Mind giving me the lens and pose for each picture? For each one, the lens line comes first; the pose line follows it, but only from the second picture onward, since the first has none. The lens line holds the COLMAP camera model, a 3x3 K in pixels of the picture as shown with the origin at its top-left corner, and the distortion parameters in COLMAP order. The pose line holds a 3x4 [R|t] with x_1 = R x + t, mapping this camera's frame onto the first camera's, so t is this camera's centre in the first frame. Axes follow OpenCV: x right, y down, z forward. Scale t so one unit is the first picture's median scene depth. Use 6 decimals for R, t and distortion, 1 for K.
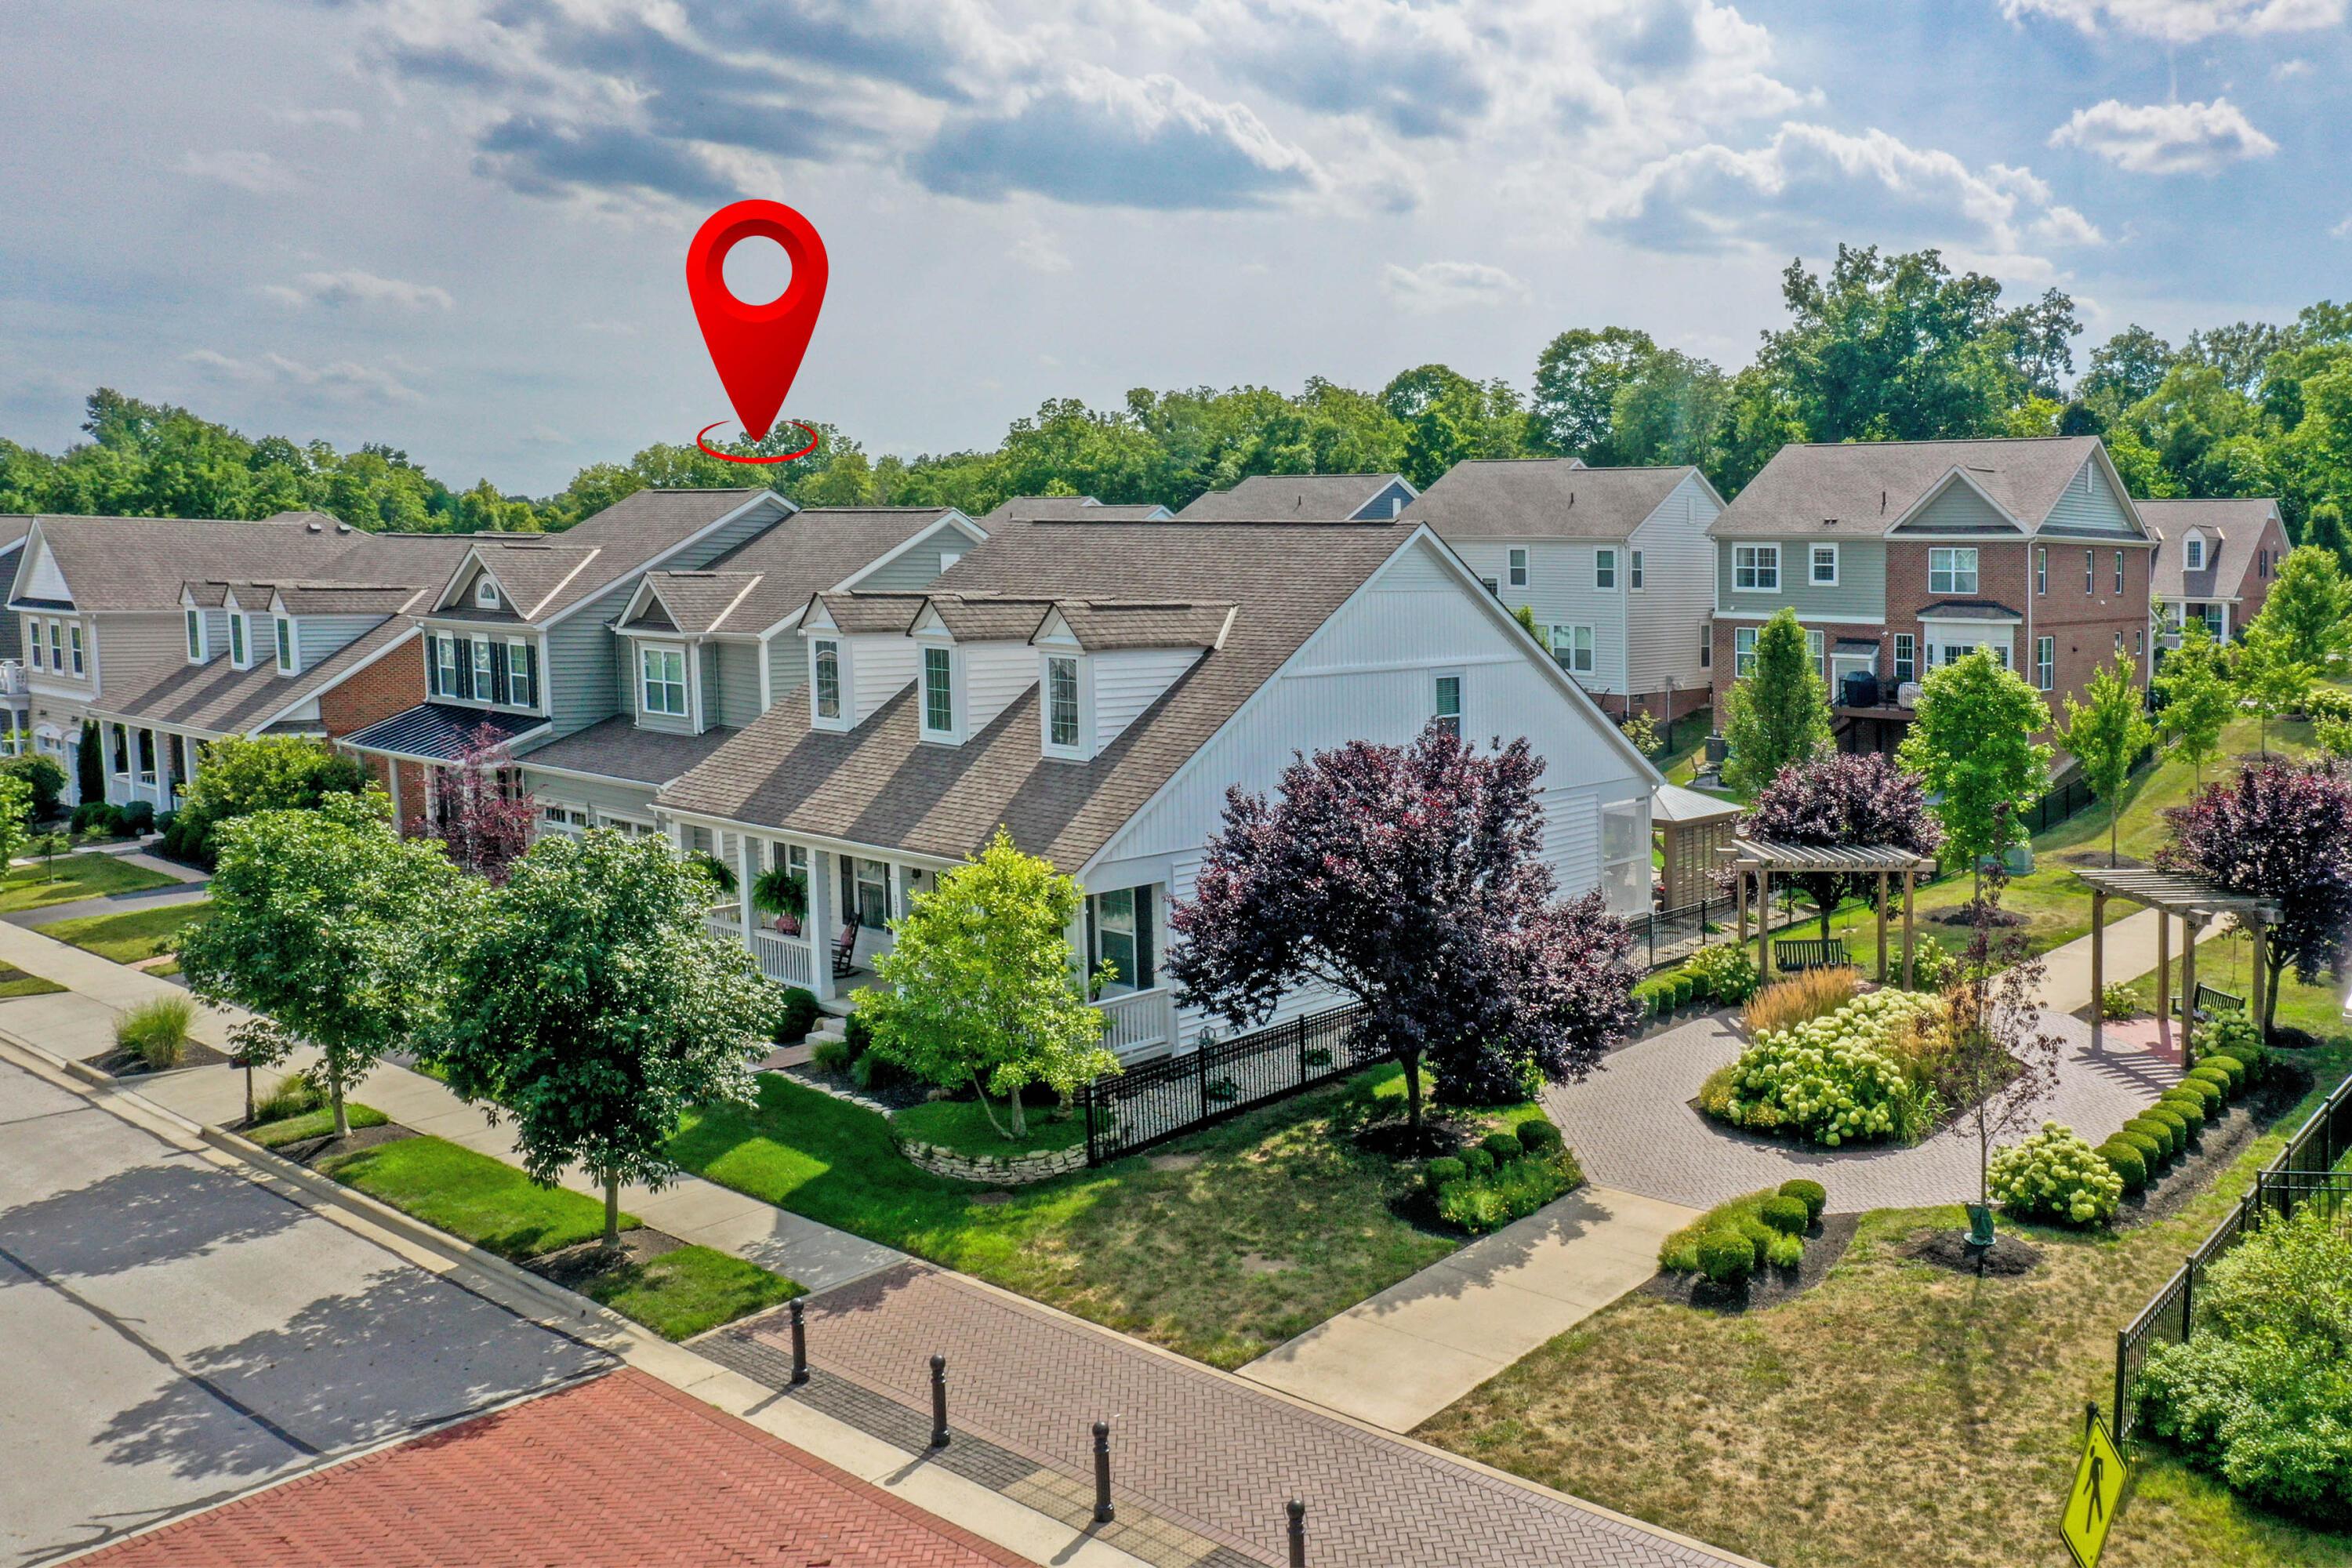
lens RADIAL K [[1916.3, 0, 1176.0], [0, 1916.3, 784.0], [0, 0, 1]] dist [0.000411, -0.000849]
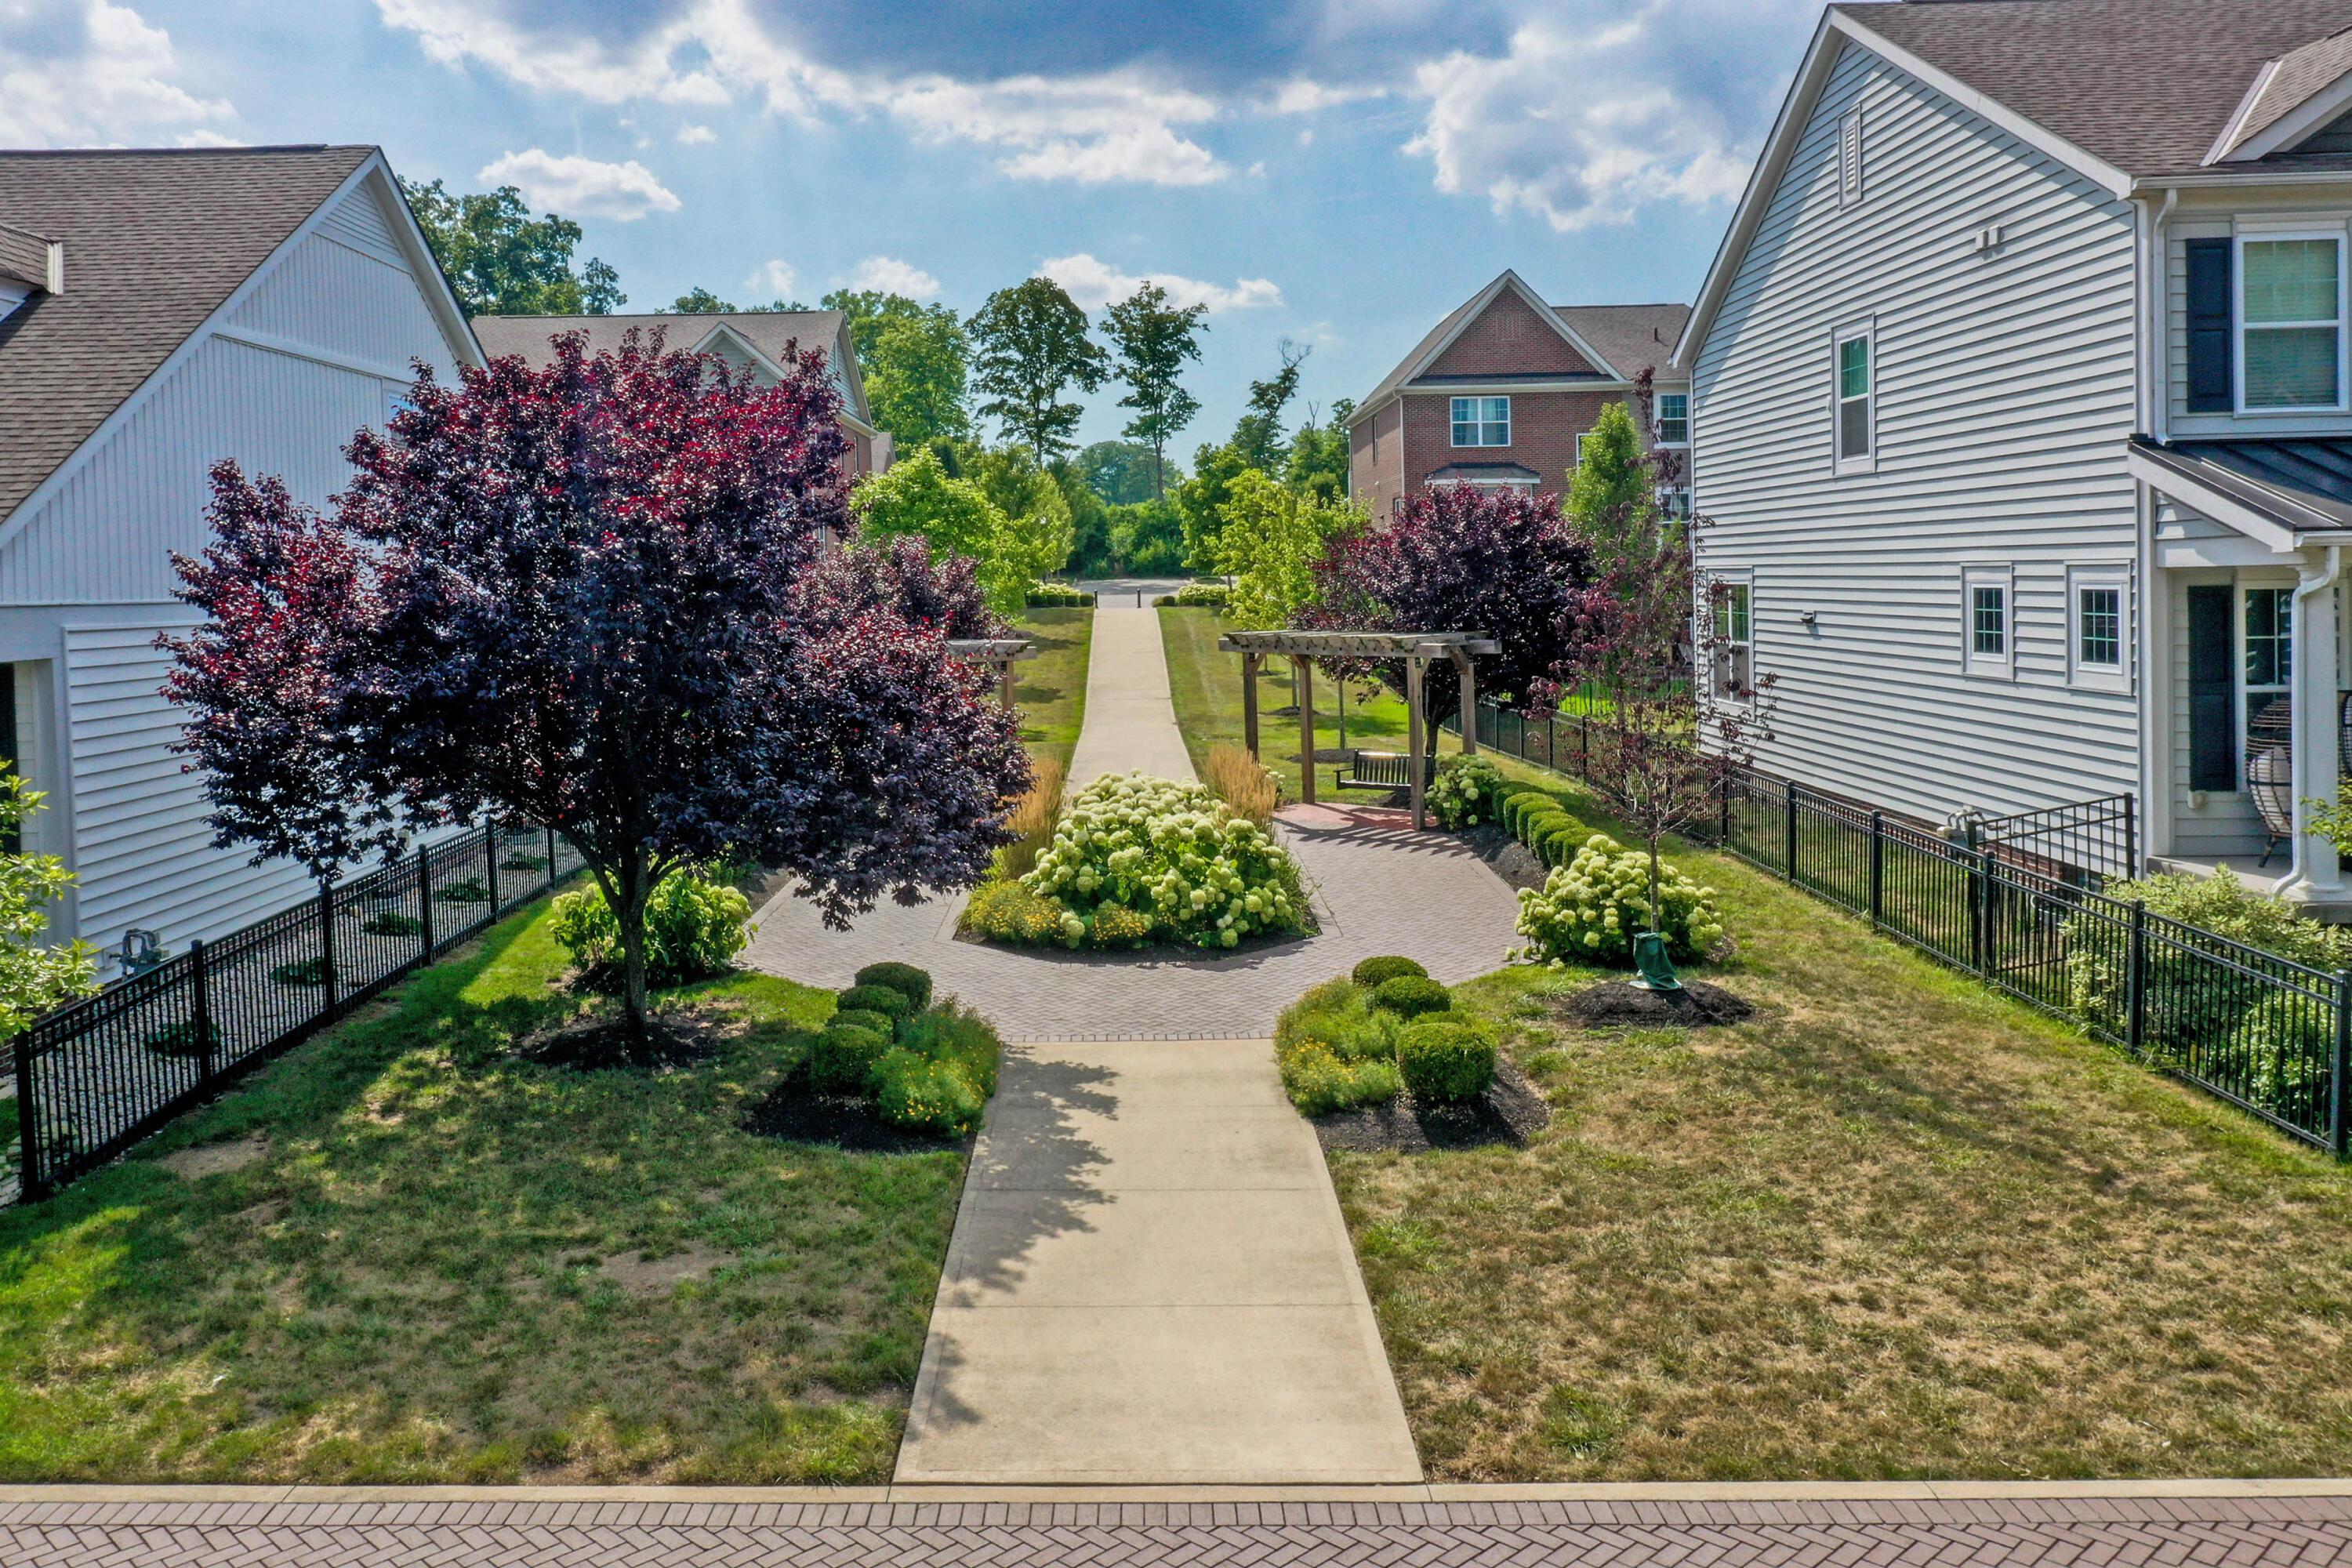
lens RADIAL K [[1958.2, 0, 1176.3], [0, 1958.2, 657.7], [0, 0, 1]] dist [0.006696, -0.004482]
pose [[0.744166, -0.024607, 0.667542, -0.178405], [0.063843, 0.997367, -0.034406, 0.116434], [-0.664937, 0.068222, 0.743777, 0.510166]]
